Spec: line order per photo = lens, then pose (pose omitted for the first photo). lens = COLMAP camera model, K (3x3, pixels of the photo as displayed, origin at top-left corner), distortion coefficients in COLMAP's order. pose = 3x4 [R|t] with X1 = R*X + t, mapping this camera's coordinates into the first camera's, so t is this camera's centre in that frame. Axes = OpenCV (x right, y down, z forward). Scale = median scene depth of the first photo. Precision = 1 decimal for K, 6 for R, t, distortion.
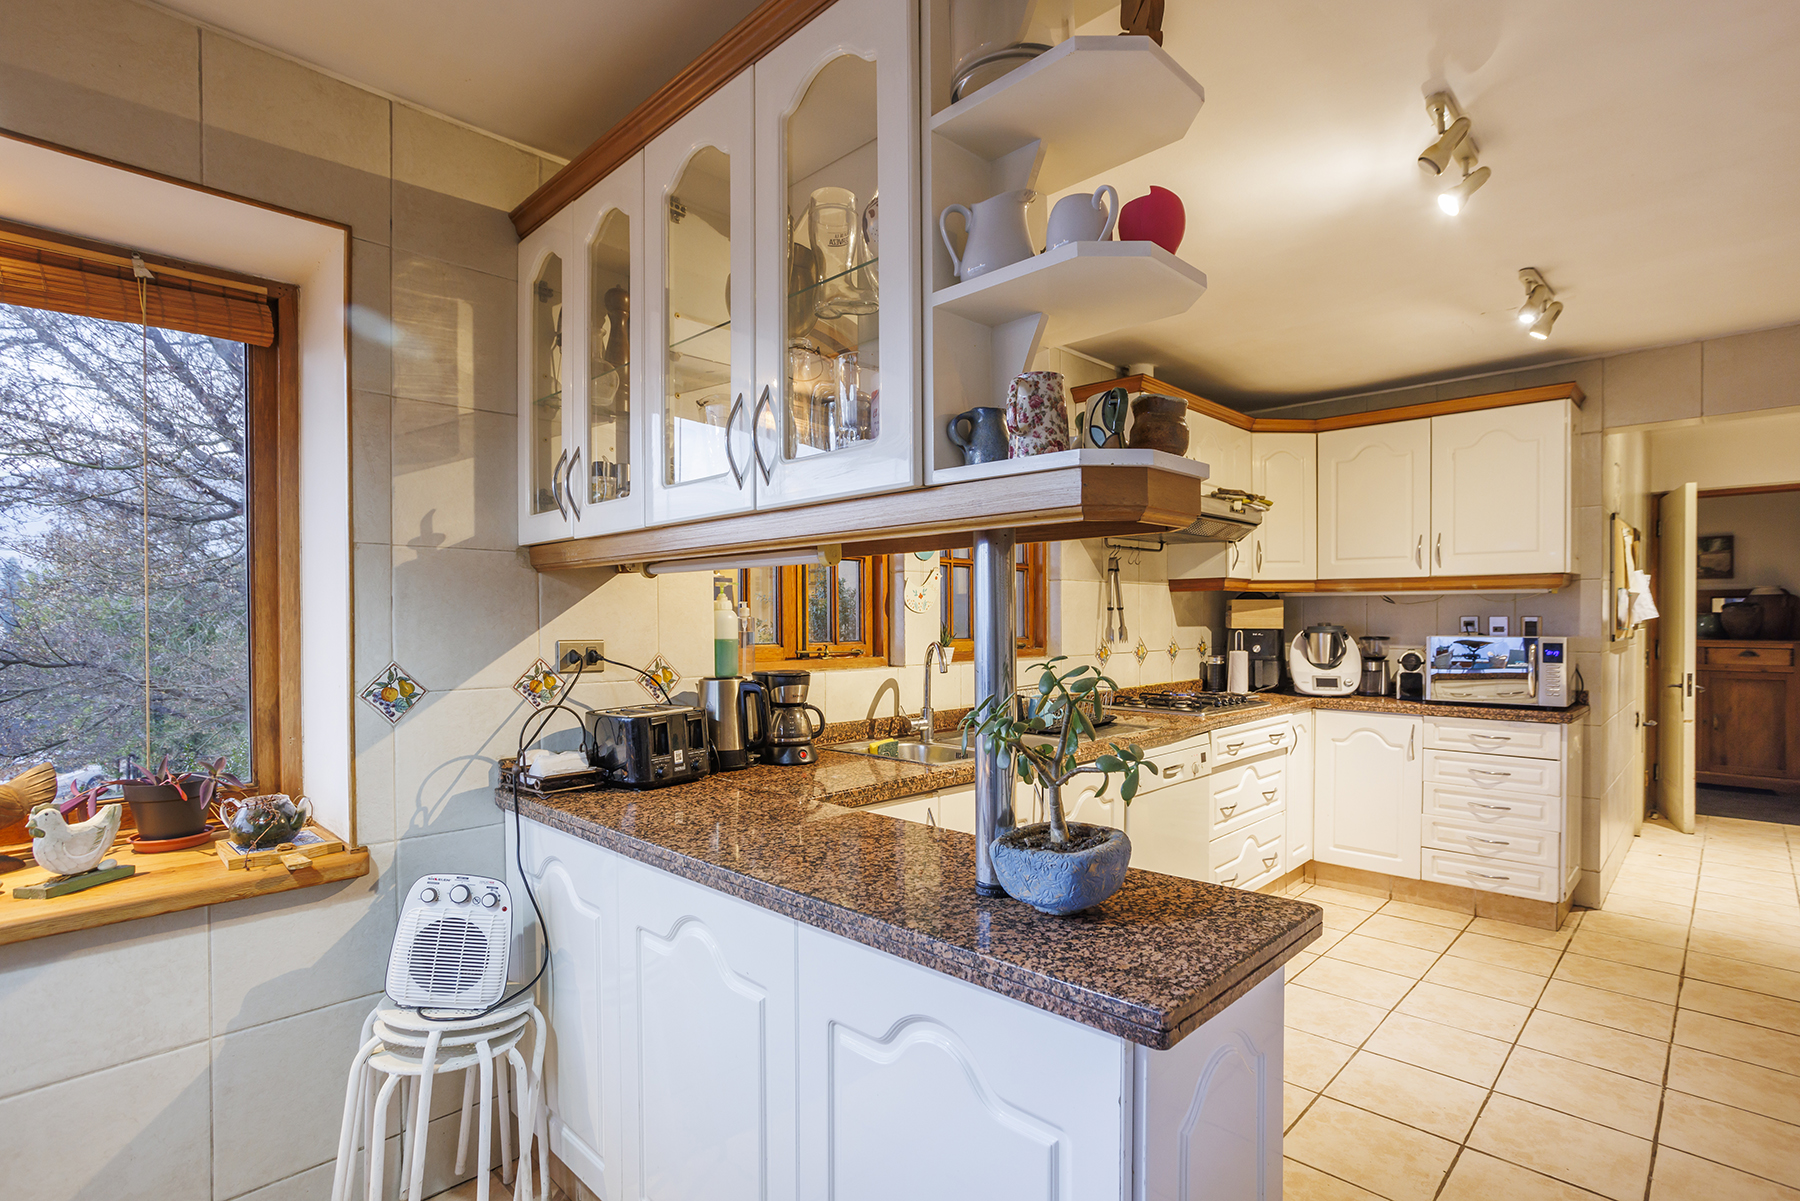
lens RADIAL K [[866.4, 0, 898.7], [0, 866.4, 614.4], [0, 0, 1]] dist [-0.020301, 0.001100]
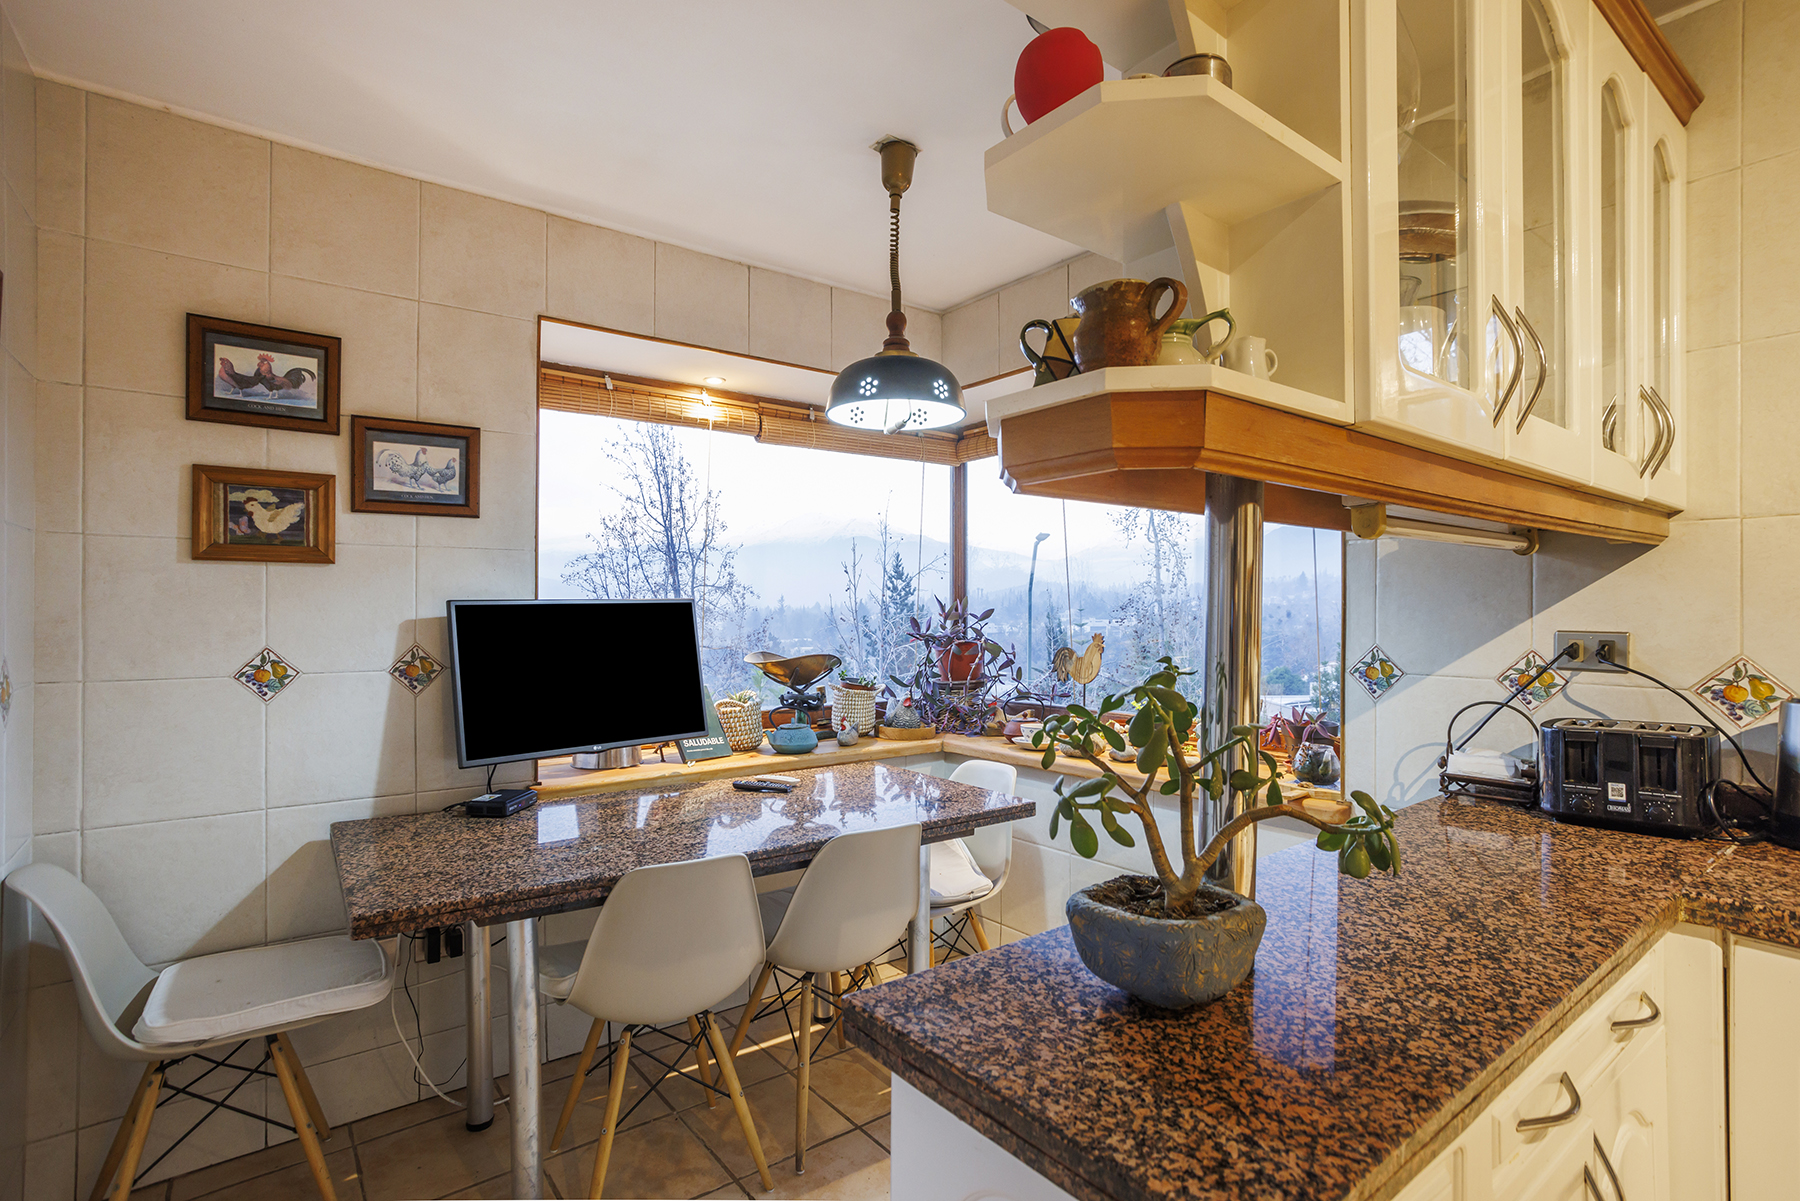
lens RADIAL K [[866.4, 0, 919.1], [0, 866.4, 593.9], [0, 0, 1]] dist [-0.020301, 0.001100]
pose [[-0.115429, -0.014217, -0.993214, 0.576287], [0.008718, 0.999845, -0.015325, 0.001832], [0.993278, -0.010428, -0.115287, 0.531229]]
